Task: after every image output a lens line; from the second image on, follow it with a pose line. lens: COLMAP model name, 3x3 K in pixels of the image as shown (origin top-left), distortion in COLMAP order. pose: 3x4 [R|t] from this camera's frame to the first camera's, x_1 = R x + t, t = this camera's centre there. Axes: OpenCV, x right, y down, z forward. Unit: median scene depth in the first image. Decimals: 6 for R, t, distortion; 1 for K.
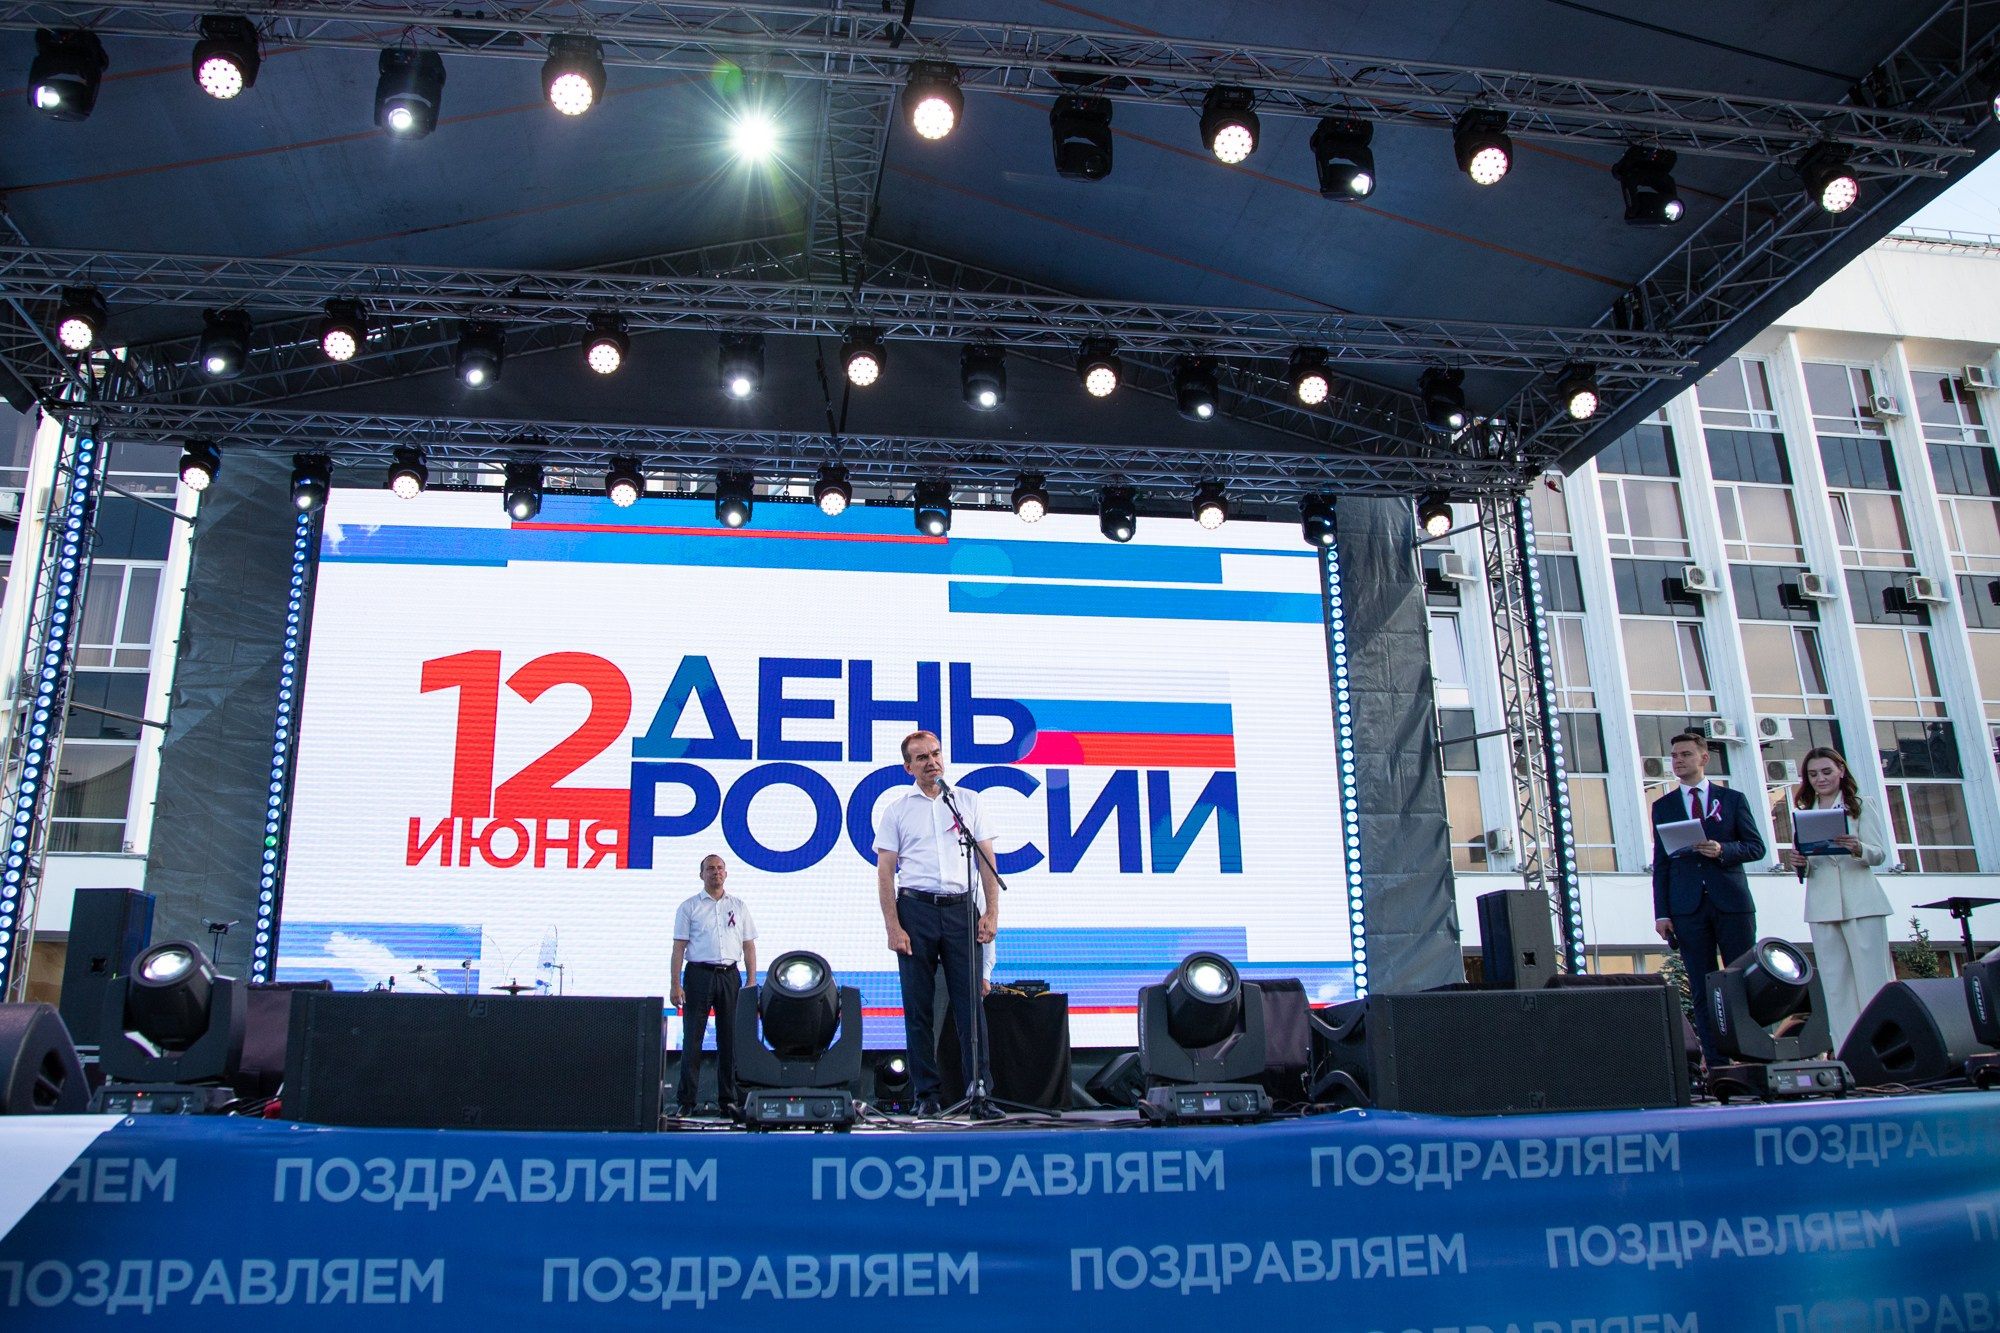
lens RADIAL K [[1694.4, 0, 948.6], [0, 1694.4, 560.2], [0, 0, 1]] dist [-0.135191, 0.090950]
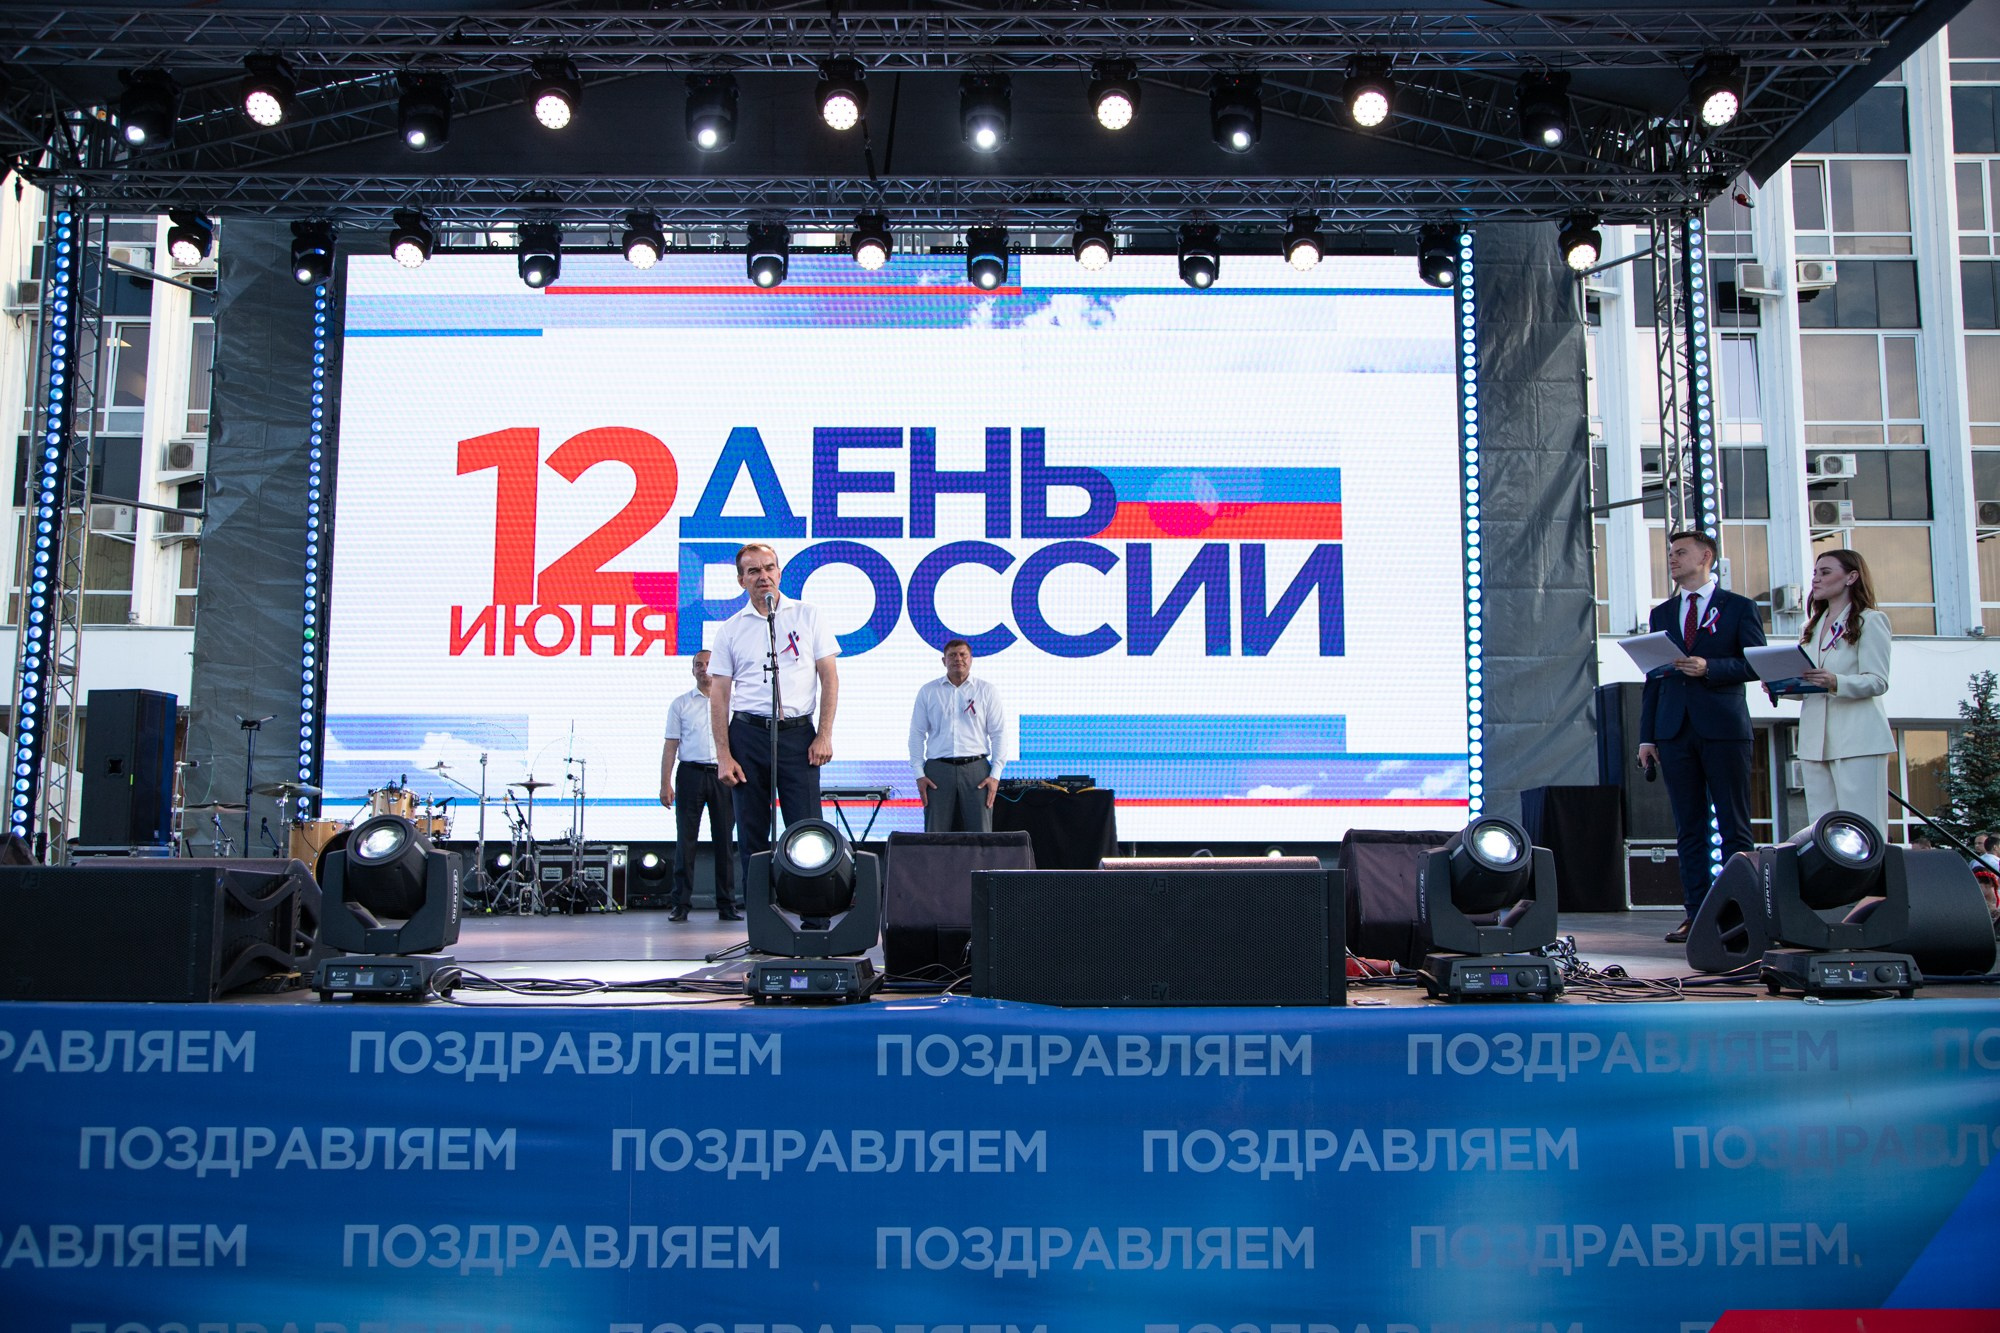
lens RADIAL K [[1830.3, 0, 1002.3], [0, 1830.3, 676.2], [0, 0, 1]] dist [-0.010276, 0.028152]
pose [[0.988908, 0.000582, -0.148528, 0.143322], [0.031442, 0.976509, 0.213170, -0.020389], [0.145163, -0.215475, 0.965659, 0.017121]]
